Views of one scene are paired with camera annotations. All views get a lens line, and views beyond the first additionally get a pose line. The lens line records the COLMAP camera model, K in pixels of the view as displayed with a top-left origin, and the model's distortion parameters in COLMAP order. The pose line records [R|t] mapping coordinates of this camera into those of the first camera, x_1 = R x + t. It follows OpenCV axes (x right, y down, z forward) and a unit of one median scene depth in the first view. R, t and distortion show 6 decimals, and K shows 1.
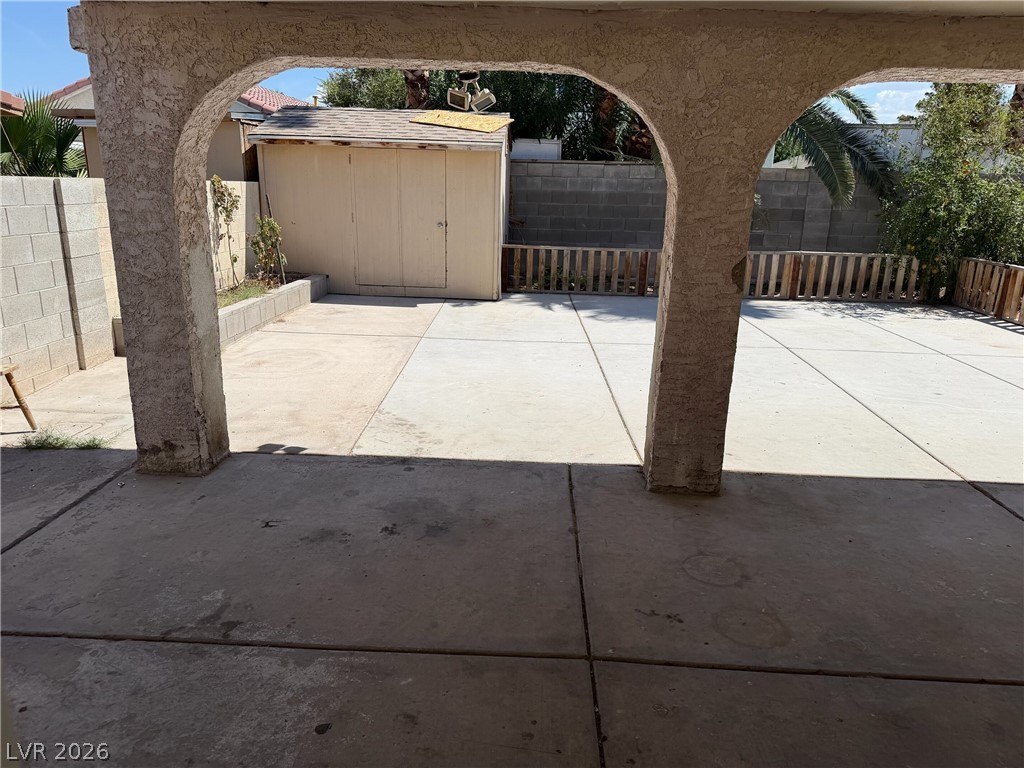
lens RADIAL K [[719.8, 0, 512.0], [0, 719.8, 384.0], [0, 0, 1]] dist [0.103143, -0.090580]
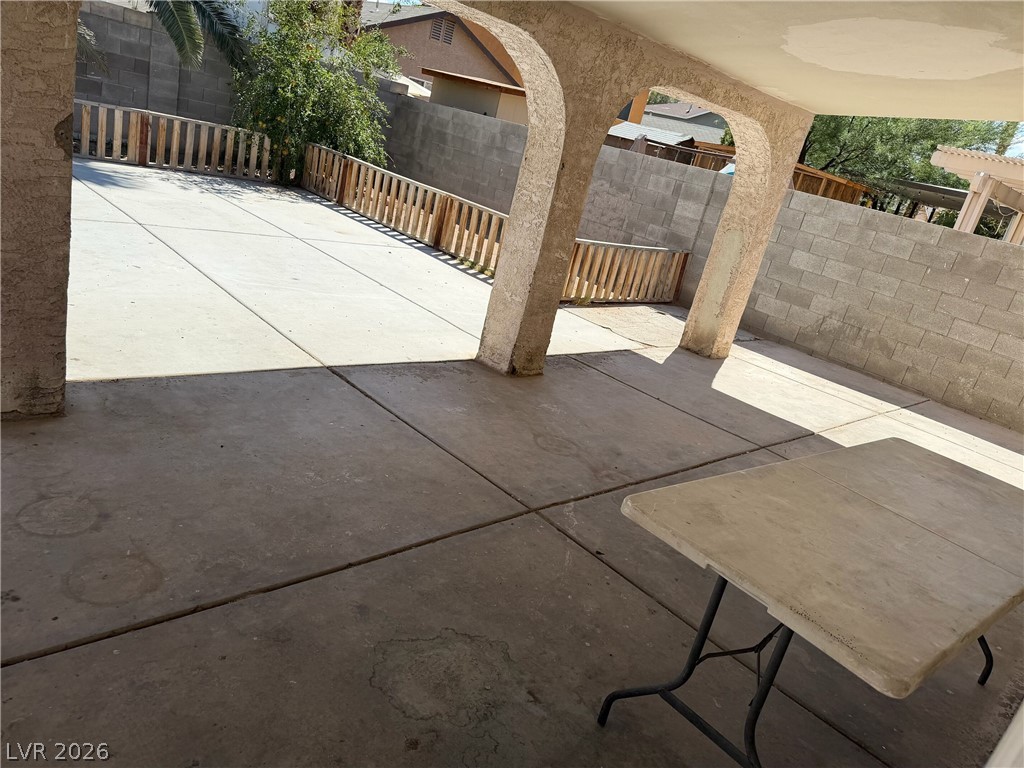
lens RADIAL K [[705.6, 0, 514.8], [0, 705.6, 363.8], [0, 0, 1]] dist [0.054412, -0.082642]
pose [[0.671154, -0.107068, 0.733546, 0.041114], [-0.013089, 0.987649, 0.156132, -0.026691], [-0.741203, -0.114390, 0.661463, 0.098079]]
